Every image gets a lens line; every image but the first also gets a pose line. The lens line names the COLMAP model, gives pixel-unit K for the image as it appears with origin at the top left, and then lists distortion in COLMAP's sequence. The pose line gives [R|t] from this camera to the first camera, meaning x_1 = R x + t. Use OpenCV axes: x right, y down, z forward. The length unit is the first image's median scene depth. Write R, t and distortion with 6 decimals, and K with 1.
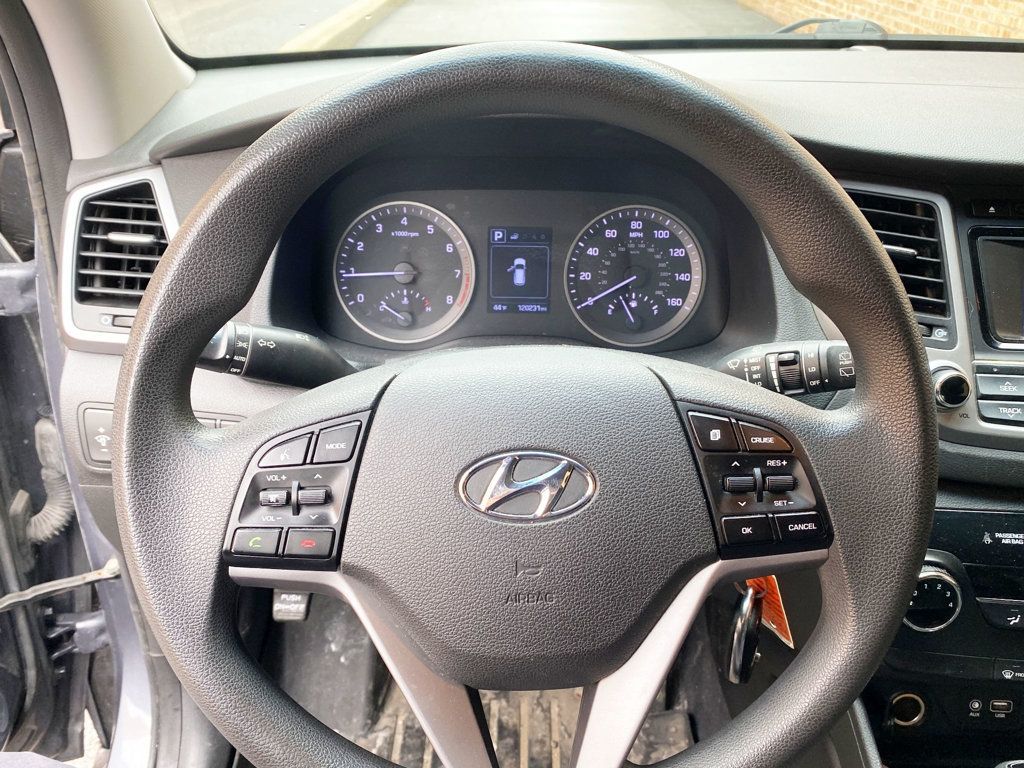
lens RADIAL K [[899.3, 0, 509.6], [0, 899.3, 392.5], [0, 0, 1]] dist [0.004313, -0.022006]
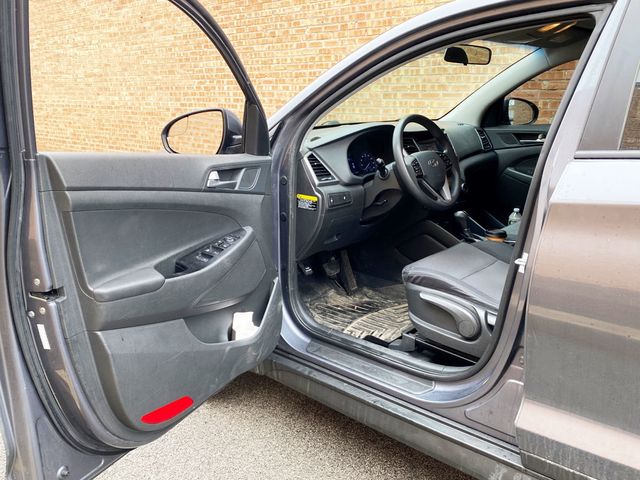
lens RADIAL K [[562.6, 0, 316.4], [0, 562.6, 240.1], [0, 0, 1]] dist [0.004189, 0.008400]
pose [[0.657116, -0.214995, 0.722478, -2.706383], [0.376947, 0.923738, -0.067959, 0.418360], [-0.652770, 0.316993, 0.688045, -0.979463]]
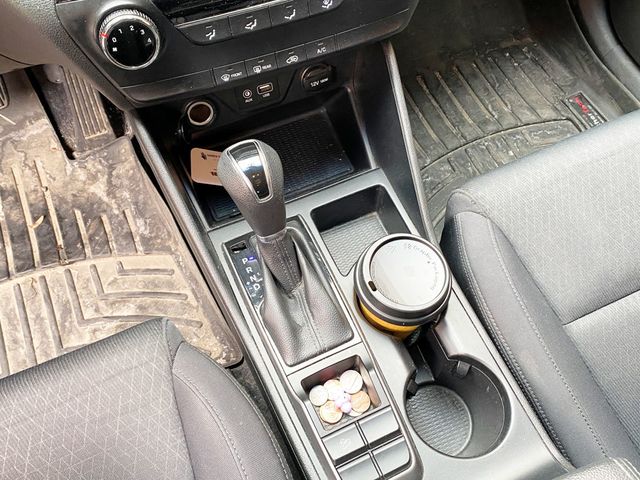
lens RADIAL K [[562.6, 0, 318.0], [0, 562.6, 243.6], [0, 0, 1]] dist [0.004189, 0.008400]
pose [[0.909679, -0.372433, 0.183786, 0.394717], [0.203075, 0.784898, 0.585403, 0.052960], [-0.362276, -0.495207, 0.789637, 0.188772]]
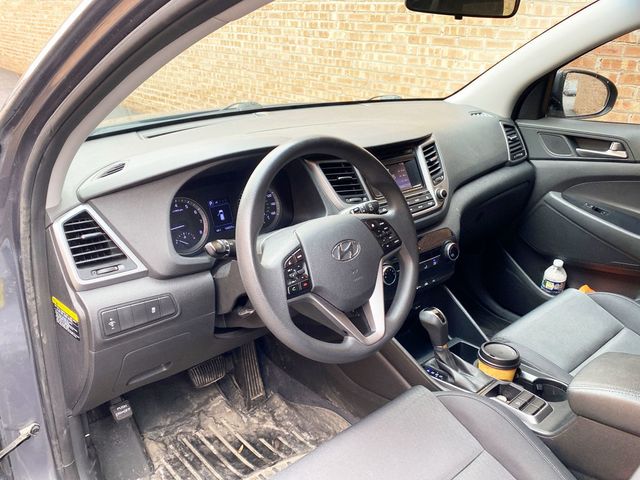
lens RADIAL K [[562.6, 0, 319.2], [0, 562.6, 235.1], [0, 0, 1]] dist [0.004189, 0.008400]
pose [[0.734200, -0.244549, 0.633361, -0.878144], [0.315319, 0.948985, 0.000893, 0.005923], [-0.601268, 0.199055, 0.773856, -0.425728]]
